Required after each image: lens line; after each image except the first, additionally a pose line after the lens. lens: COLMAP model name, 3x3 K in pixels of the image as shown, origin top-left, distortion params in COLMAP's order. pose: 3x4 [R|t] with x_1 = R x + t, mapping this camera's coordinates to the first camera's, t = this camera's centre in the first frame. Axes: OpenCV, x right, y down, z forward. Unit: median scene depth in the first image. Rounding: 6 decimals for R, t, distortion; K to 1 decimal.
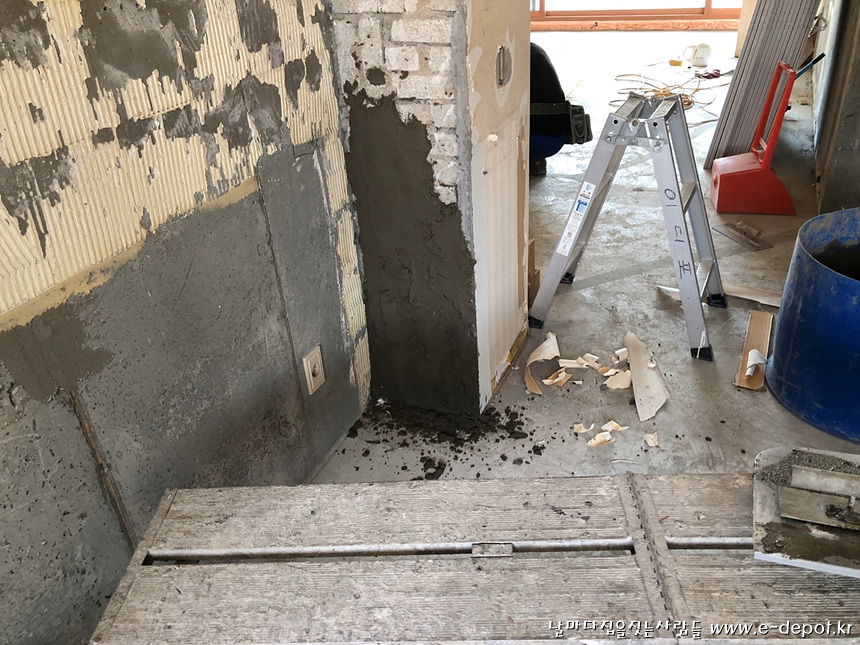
lens RADIAL K [[707.7, 0, 428.5], [0, 707.7, 321.3], [0, 0, 1]] dist [0.038851, -0.044284]
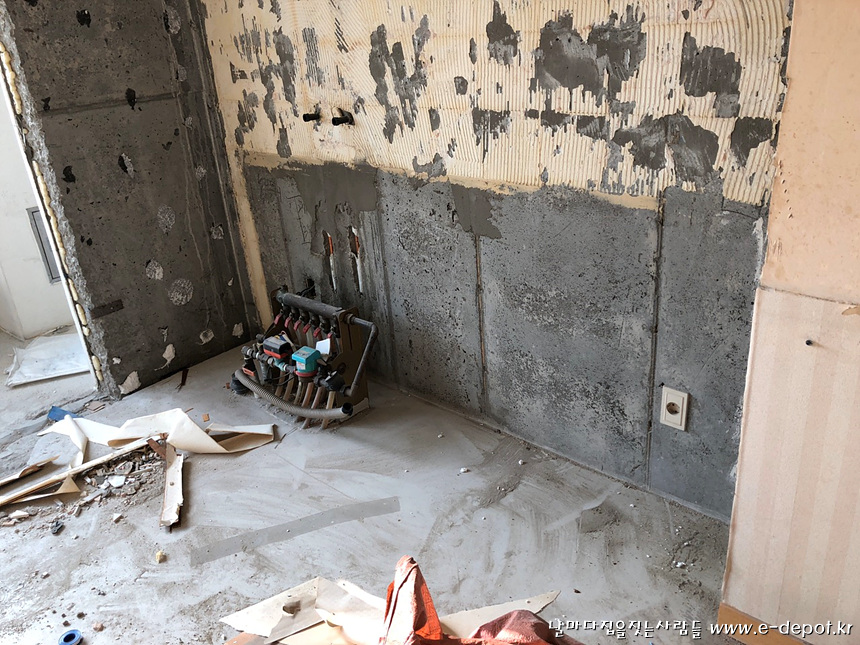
lens RADIAL K [[707.7, 0, 430.0], [0, 707.7, 316.4], [0, 0, 1]] dist [0.038851, -0.044284]
pose [[-0.312444, 0.456032, -0.833315, 0.984627], [-0.395100, 0.735369, 0.550570, -0.602925], [0.863872, 0.501266, -0.049583, 0.930079]]
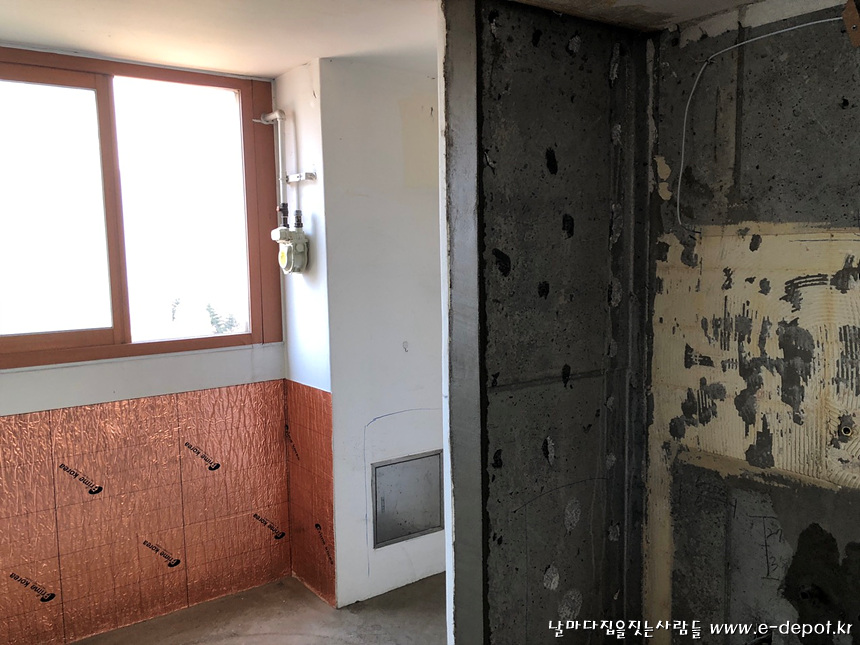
lens RADIAL K [[707.7, 0, 418.4], [0, 707.7, 316.1], [0, 0, 1]] dist [0.038851, -0.044284]
pose [[-0.516766, 0.156515, -0.841698, 0.916322], [-0.390140, 0.832078, 0.394255, -0.289007], [0.762065, 0.532118, -0.368927, 0.112649]]
